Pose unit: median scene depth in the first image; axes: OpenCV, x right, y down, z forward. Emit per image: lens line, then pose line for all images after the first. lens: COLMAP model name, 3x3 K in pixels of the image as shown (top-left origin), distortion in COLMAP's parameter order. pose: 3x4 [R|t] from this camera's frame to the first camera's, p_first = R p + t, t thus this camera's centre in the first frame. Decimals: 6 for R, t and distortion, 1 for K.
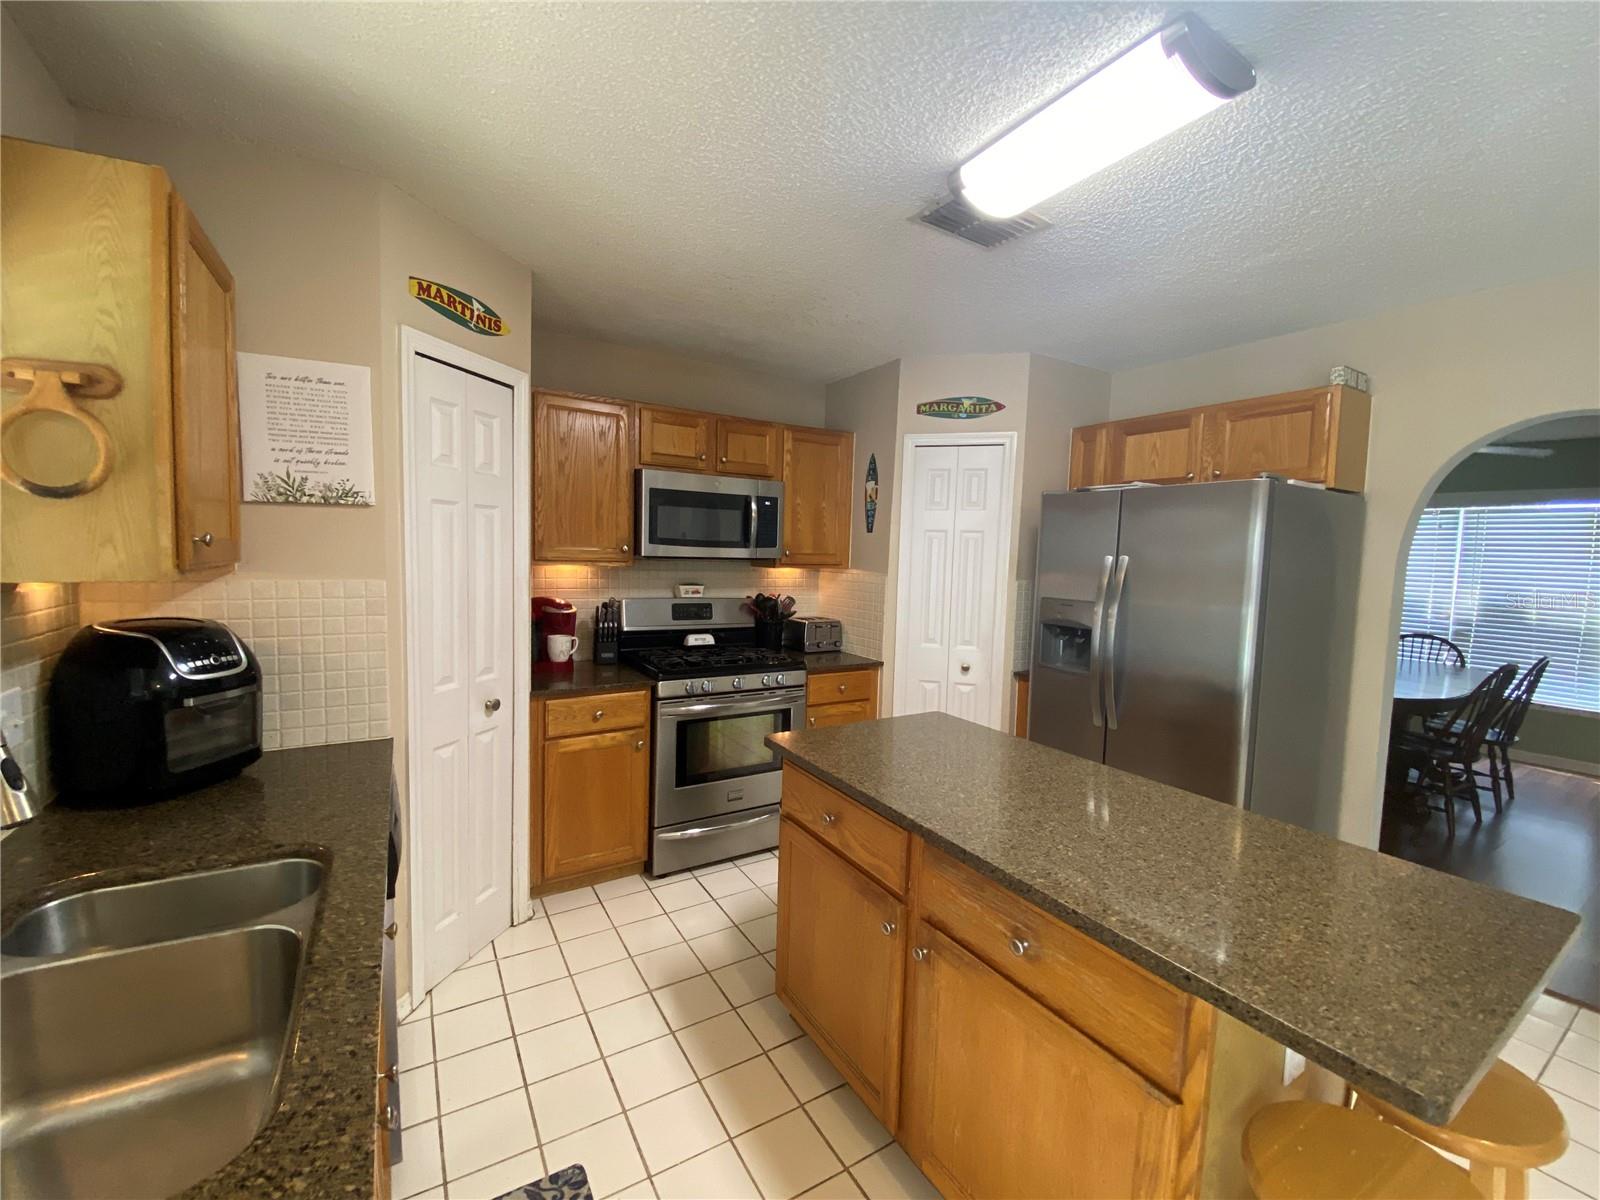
lens RADIAL K [[653.1, 0, 795.3], [0, 653.1, 605.6], [0, 0, 1]] dist [0.006759, -0.009173]
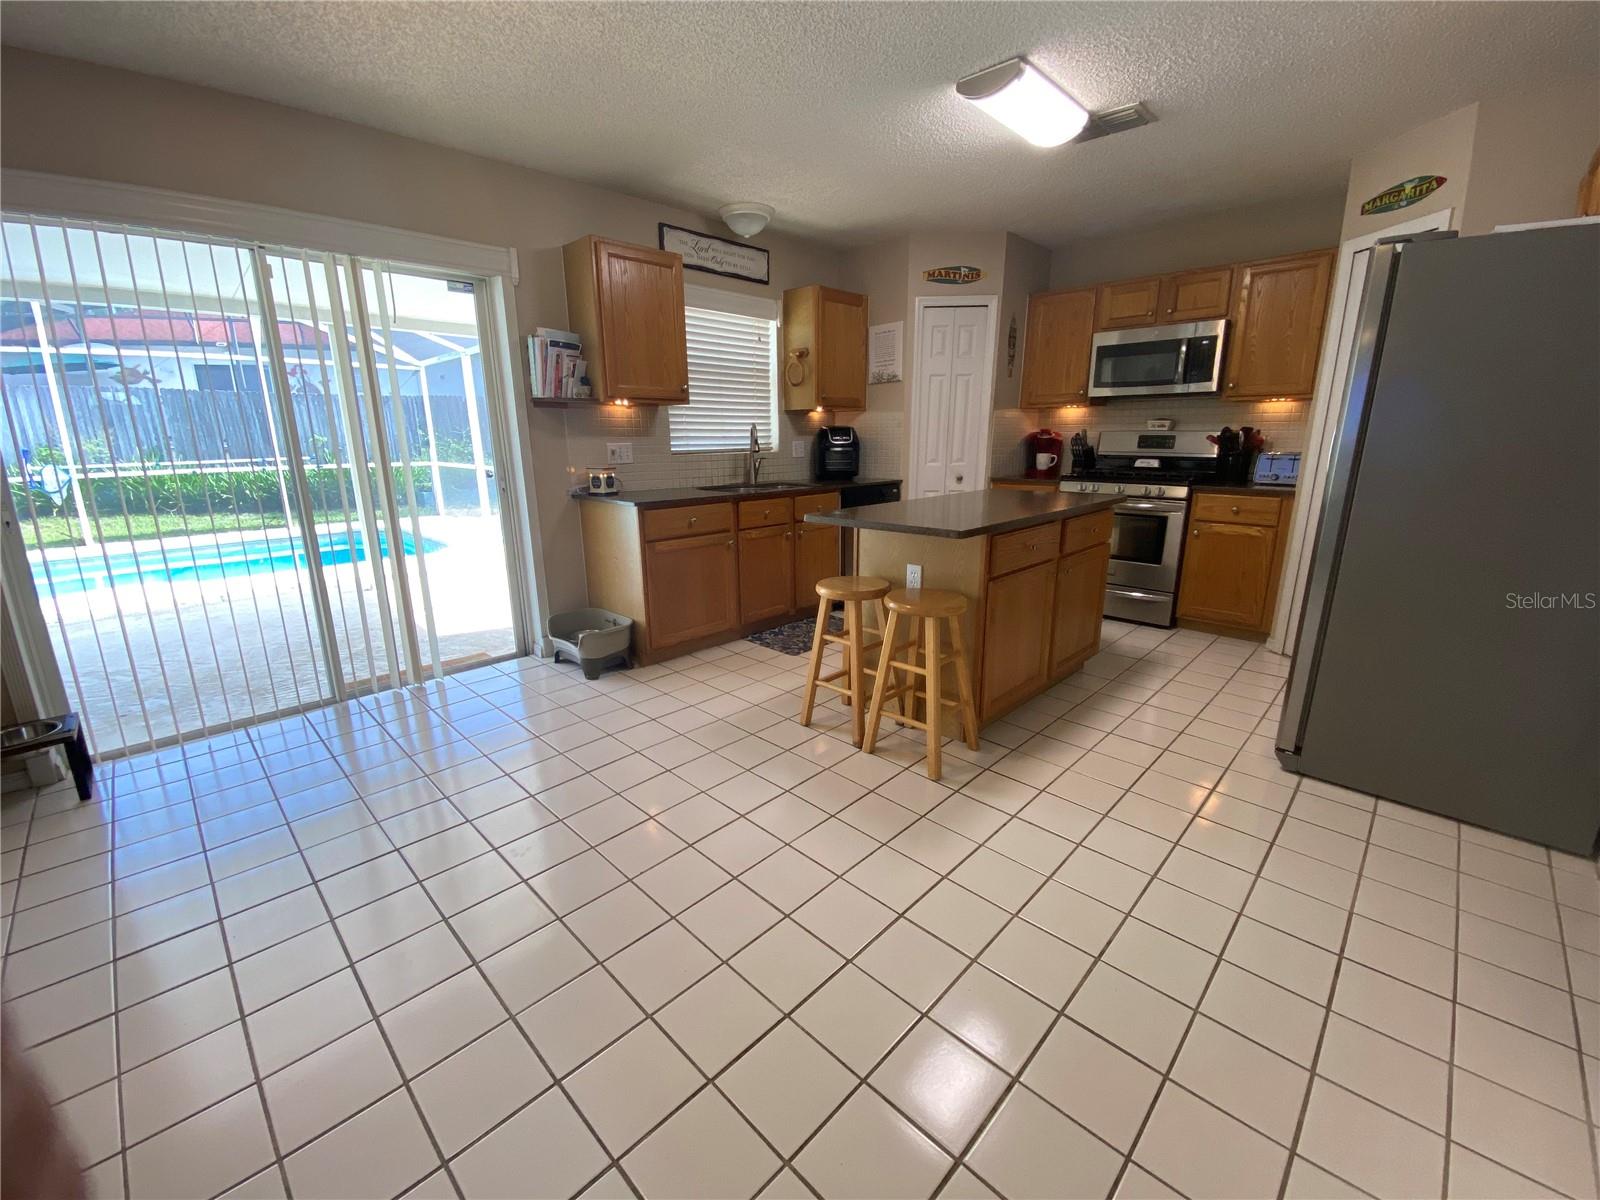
lens RADIAL K [[653.1, 0, 784.6], [0, 653.1, 605.4], [0, 0, 1]] dist [0.006759, -0.009173]
pose [[0.244001, 0.222244, -0.943966, 1.046870], [-0.060307, 0.974980, 0.213957, 0.101390], [0.967898, 0.004722, 0.251299, -0.014999]]
